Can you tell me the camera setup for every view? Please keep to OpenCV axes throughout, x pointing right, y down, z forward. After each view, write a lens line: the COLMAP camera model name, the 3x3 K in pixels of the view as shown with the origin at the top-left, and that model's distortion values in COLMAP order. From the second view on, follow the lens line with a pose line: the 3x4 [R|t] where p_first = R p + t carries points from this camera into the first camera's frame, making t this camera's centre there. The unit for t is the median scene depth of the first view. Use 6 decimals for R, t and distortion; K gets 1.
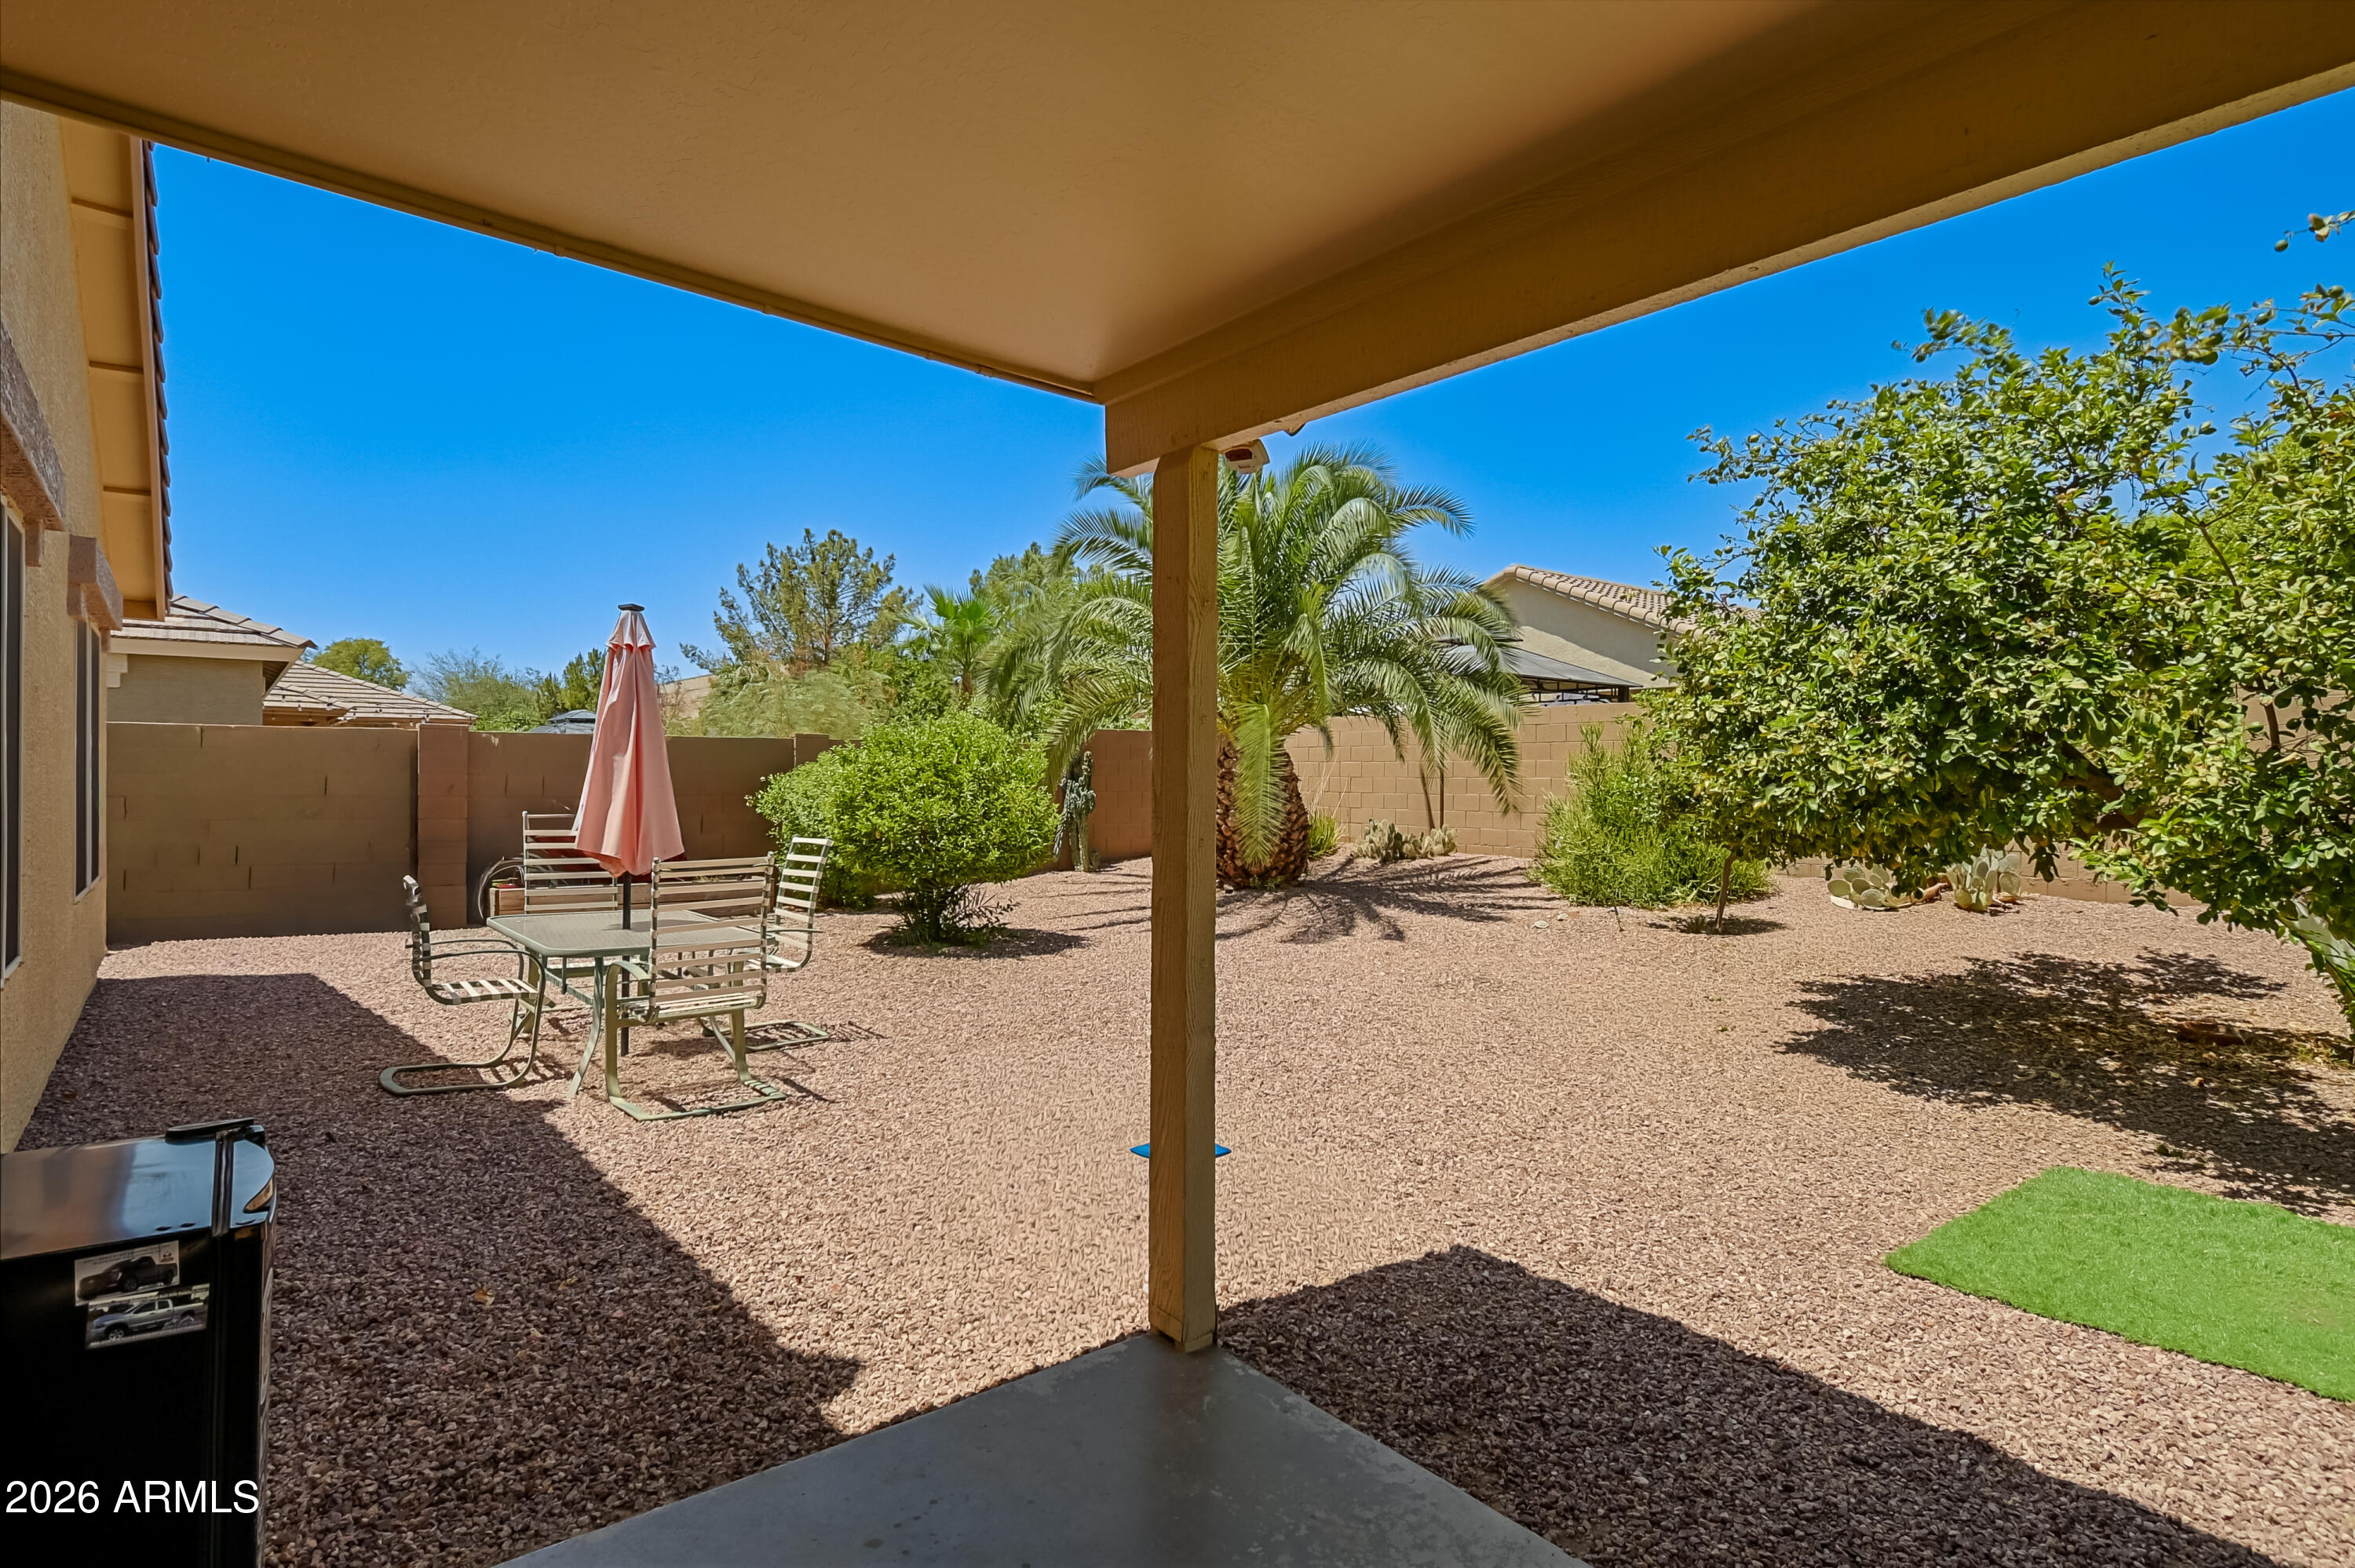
lens RADIAL K [[1212.0, 0, 1165.2], [0, 1212.0, 782.5], [0, 0, 1]] dist [0.000421, -0.000099]
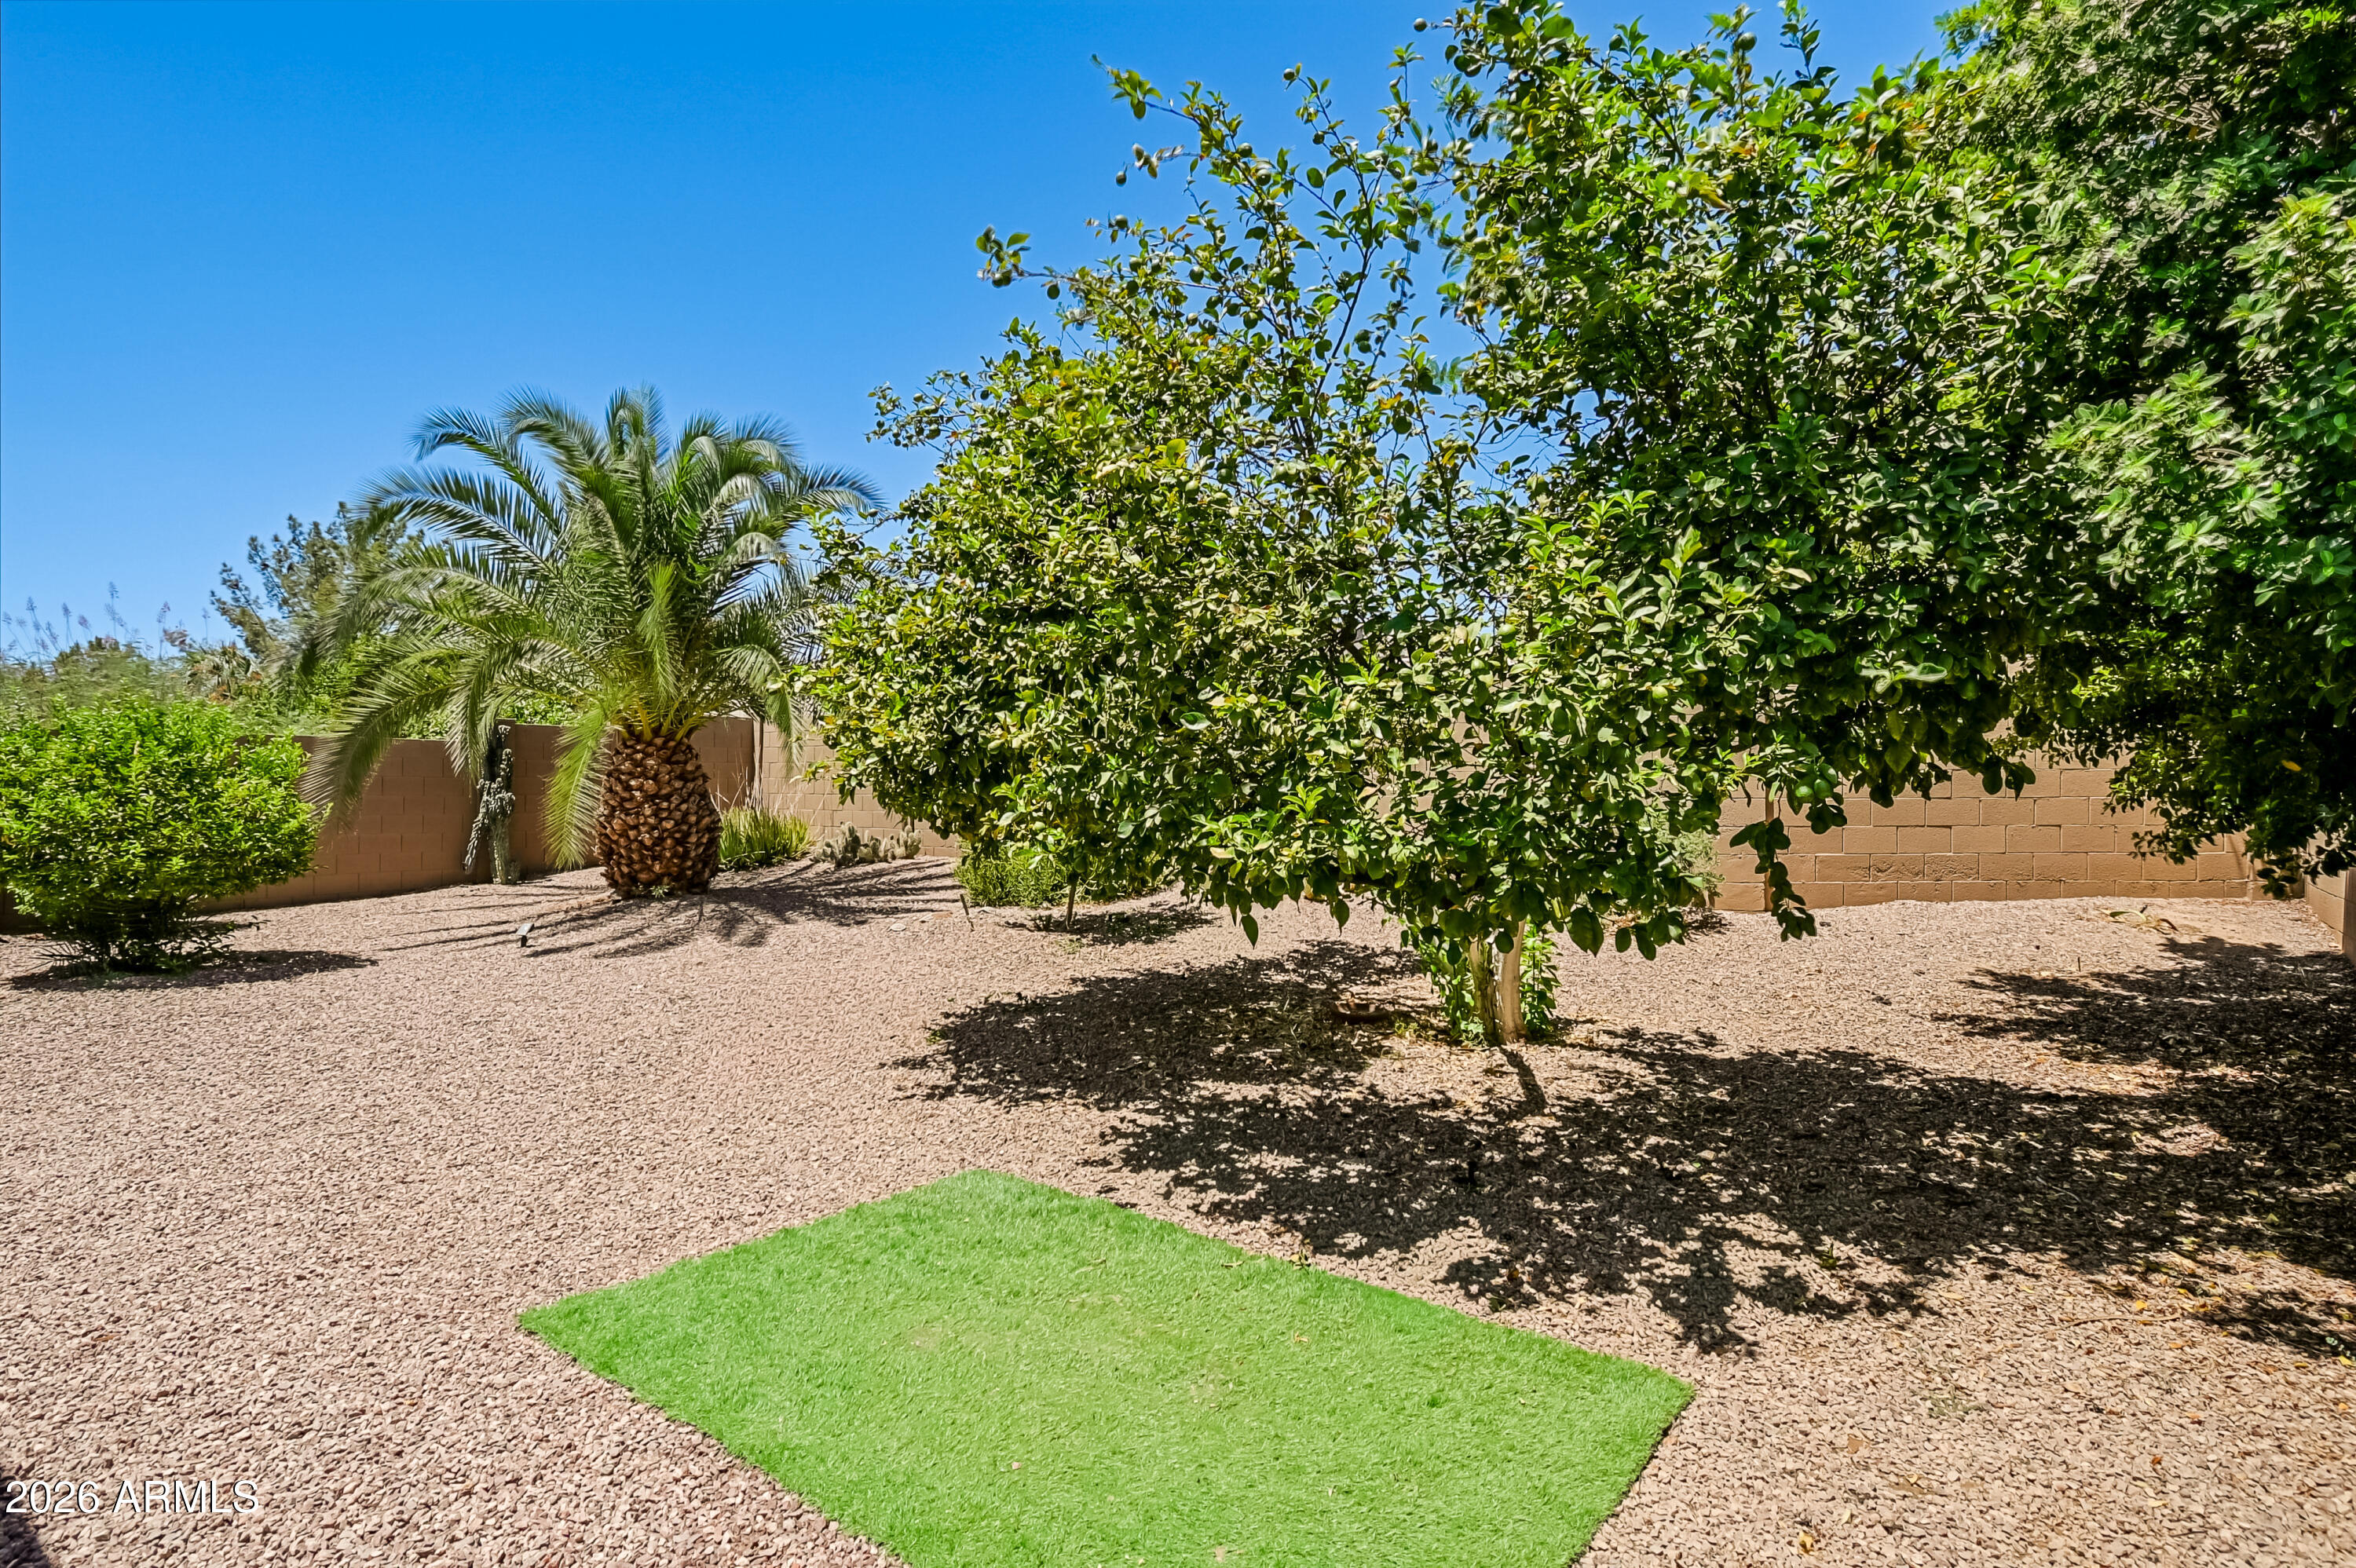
lens RADIAL K [[1212.6, 0, 1165.7], [0, 1212.6, 782.5], [0, 0, 1]] dist [0.000421, -0.000099]
pose [[0.968088, -0.000653, 0.250611, 0.233039], [0.002891, 0.999959, -0.008563, 0.010370], [-0.250595, 0.009014, 0.968050, 0.021442]]
